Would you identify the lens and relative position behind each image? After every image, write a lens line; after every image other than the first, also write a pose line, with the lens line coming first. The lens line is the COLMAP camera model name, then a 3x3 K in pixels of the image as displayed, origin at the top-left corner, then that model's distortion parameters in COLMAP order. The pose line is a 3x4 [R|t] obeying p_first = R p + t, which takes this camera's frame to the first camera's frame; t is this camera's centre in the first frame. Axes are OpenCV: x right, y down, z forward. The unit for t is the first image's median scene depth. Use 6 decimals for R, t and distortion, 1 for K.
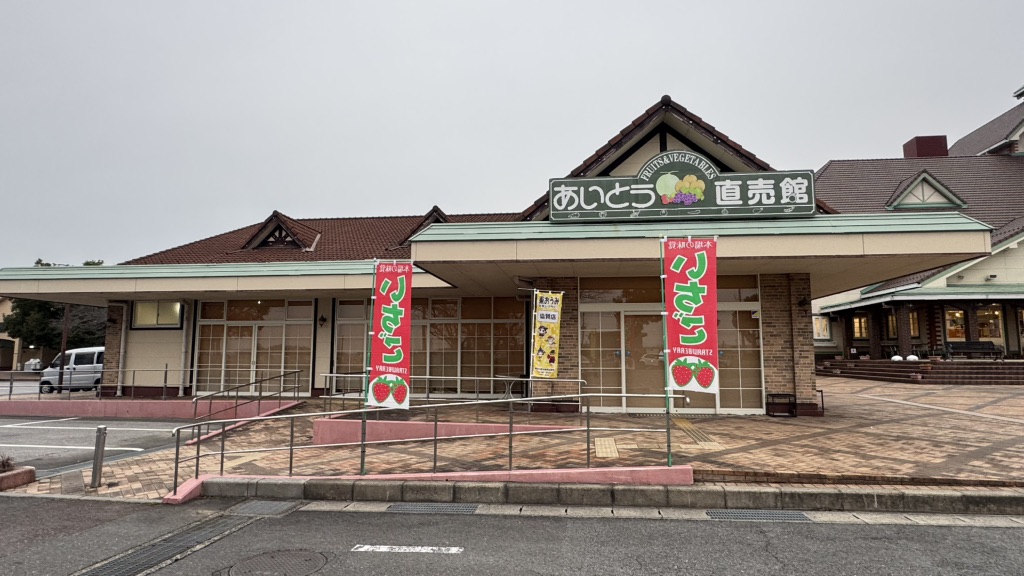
lens RADIAL K [[586.4, 0, 510.1], [0, 586.4, 280.5], [0, 0, 1]] dist [-0.009412, 0.002244]
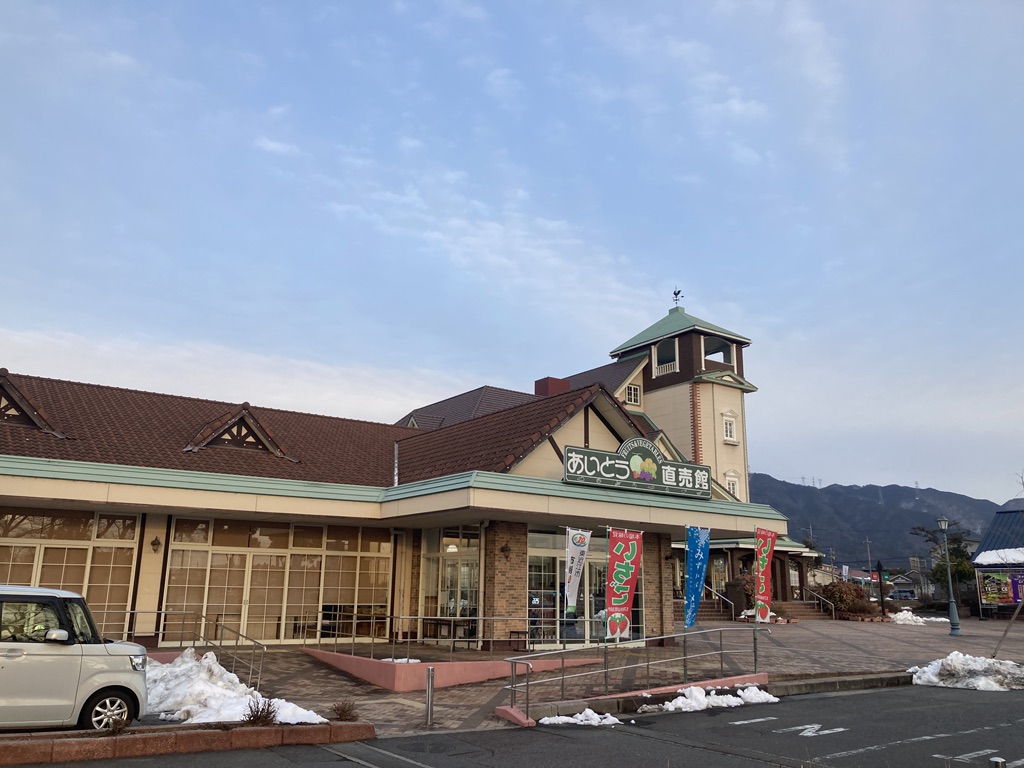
lens RADIAL K [[825.6, 0, 494.0], [0, 825.6, 354.6], [0, 0, 1]] dist [0.032652, -0.043321]
pose [[0.748430, 0.193034, 0.634499, -1.176700], [-0.100357, 0.978652, -0.179359, -0.038376], [-0.655576, 0.070561, 0.751825, -0.193891]]
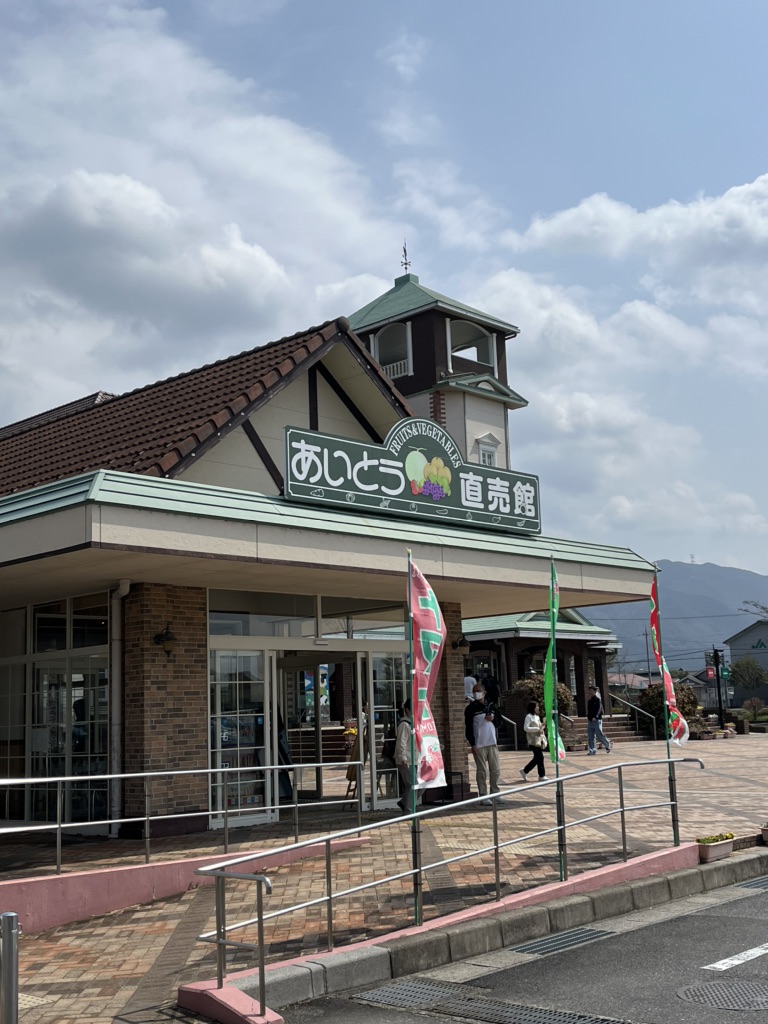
lens RADIAL K [[1198.9, 0, 383.4], [0, 1198.9, 518.2], [0, 0, 1]] dist [0.081861, 0.000000]
pose [[0.586122, 0.108892, 0.802872, -0.863362], [-0.060445, 0.994043, -0.090693, 0.025464], [-0.807965, 0.004627, 0.589212, 0.205492]]
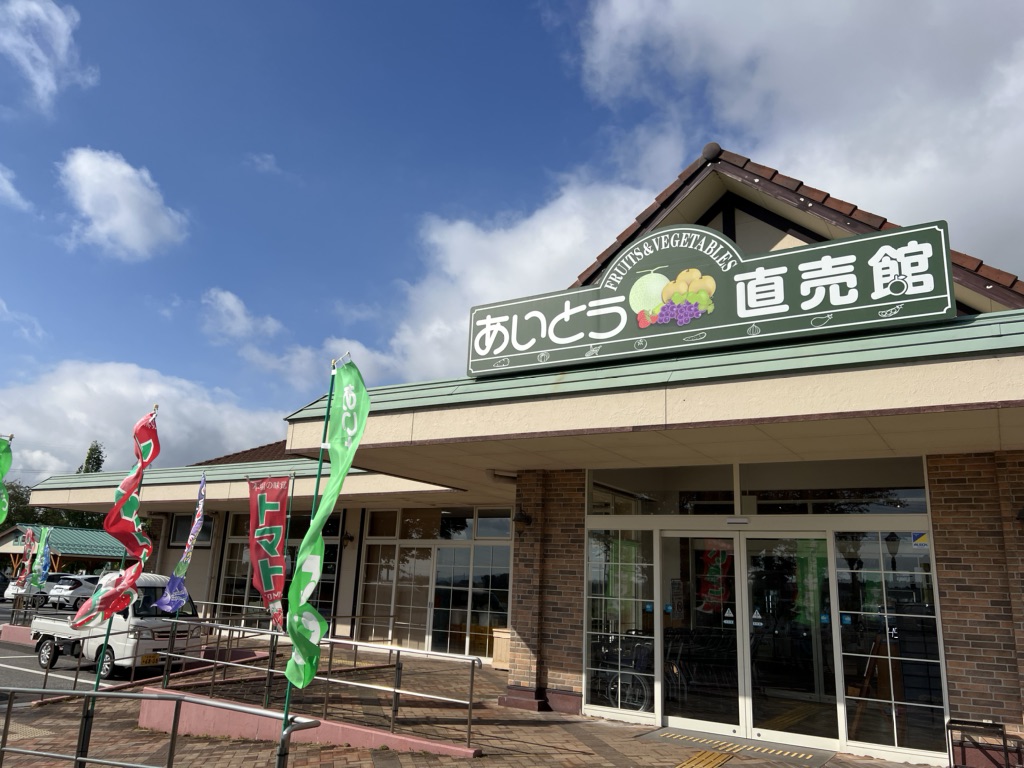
lens RADIAL K [[762.3, 0, 489.1], [0, 762.3, 382.0], [0, 0, 1]] dist [0.040489, -0.042526]
pose [[0.905156, -0.070703, -0.419158, 0.421907], [0.012119, 0.989962, -0.140815, 0.015920], [0.424906, 0.122380, 0.896927, 0.310990]]
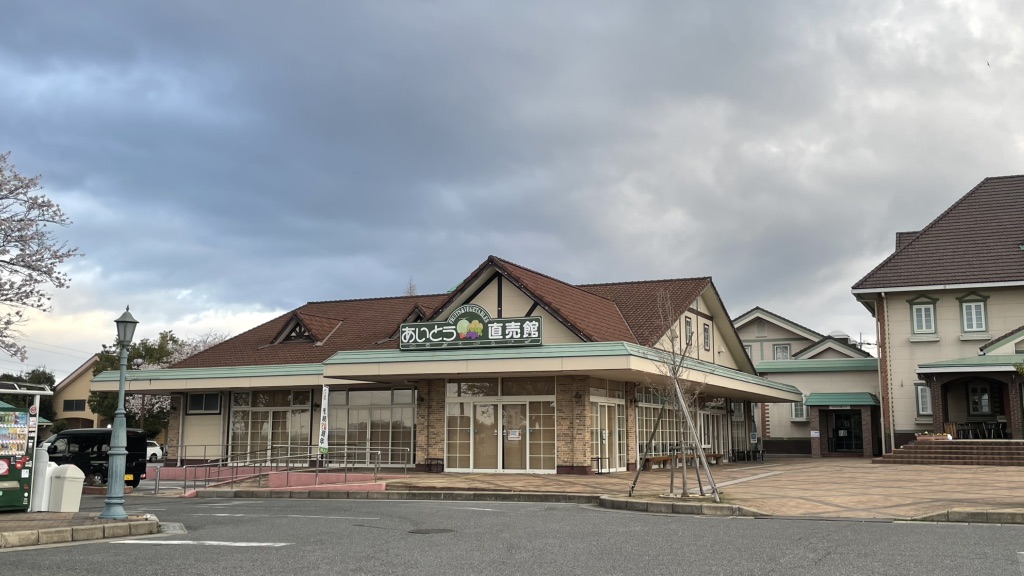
lens RADIAL K [[963.6, 0, 505.1], [0, 963.6, 268.4], [0, 0, 1]] dist [0.062806, 0.000000]
pose [[0.957014, -0.051276, -0.285474, 1.137682], [0.039314, 0.998098, -0.047480, -0.190254], [0.287366, 0.034216, 0.957209, -1.503351]]
